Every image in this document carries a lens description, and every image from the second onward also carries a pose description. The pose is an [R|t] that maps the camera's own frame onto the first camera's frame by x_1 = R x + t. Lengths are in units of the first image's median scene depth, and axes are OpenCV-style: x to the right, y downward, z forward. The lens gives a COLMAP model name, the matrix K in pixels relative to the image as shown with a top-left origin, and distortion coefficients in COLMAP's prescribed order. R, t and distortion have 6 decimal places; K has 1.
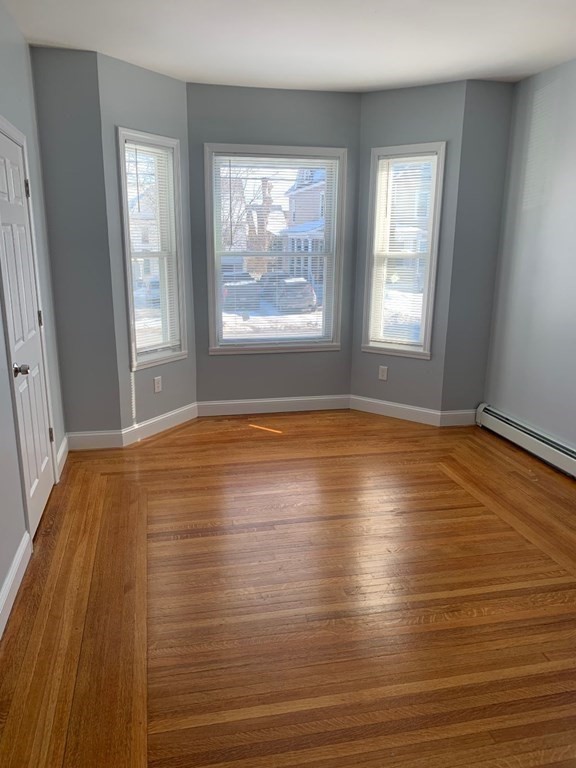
lens RADIAL K [[578.2, 0, 280.2], [0, 578.2, 386.4], [0, 0, 1]] dist [0.065219, -0.102278]
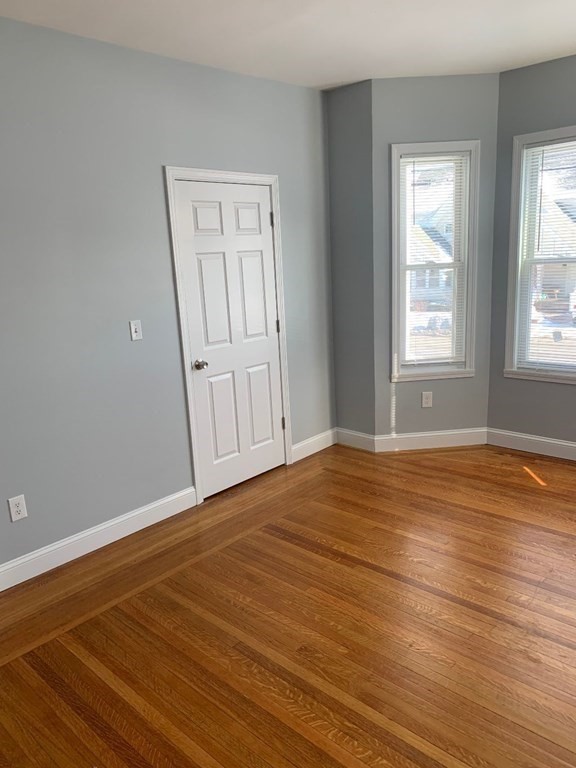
lens RADIAL K [[578.2, 0, 280.2], [0, 578.2, 386.4], [0, 0, 1]] dist [0.065219, -0.102278]
pose [[0.573569, 0.151103, -0.805100, 0.446609], [-0.147265, 0.985847, 0.080112, -0.069623], [0.805811, 0.072613, 0.587704, 0.239867]]
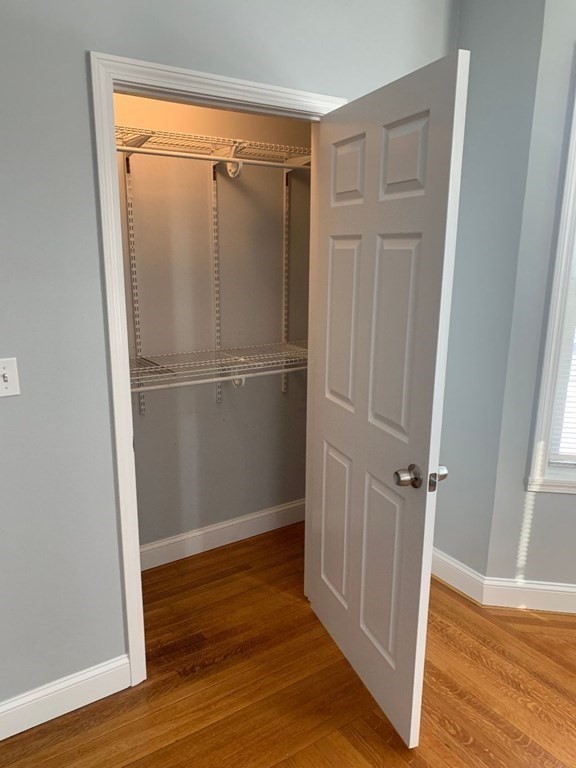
lens RADIAL K [[578.2, 0, 280.2], [0, 578.2, 386.4], [0, 0, 1]] dist [0.065219, -0.102278]
pose [[0.372307, 0.217311, -0.902310, 0.141683], [-0.234188, 0.962739, 0.135235, -0.140828], [0.898078, 0.160961, 0.409326, 0.528059]]
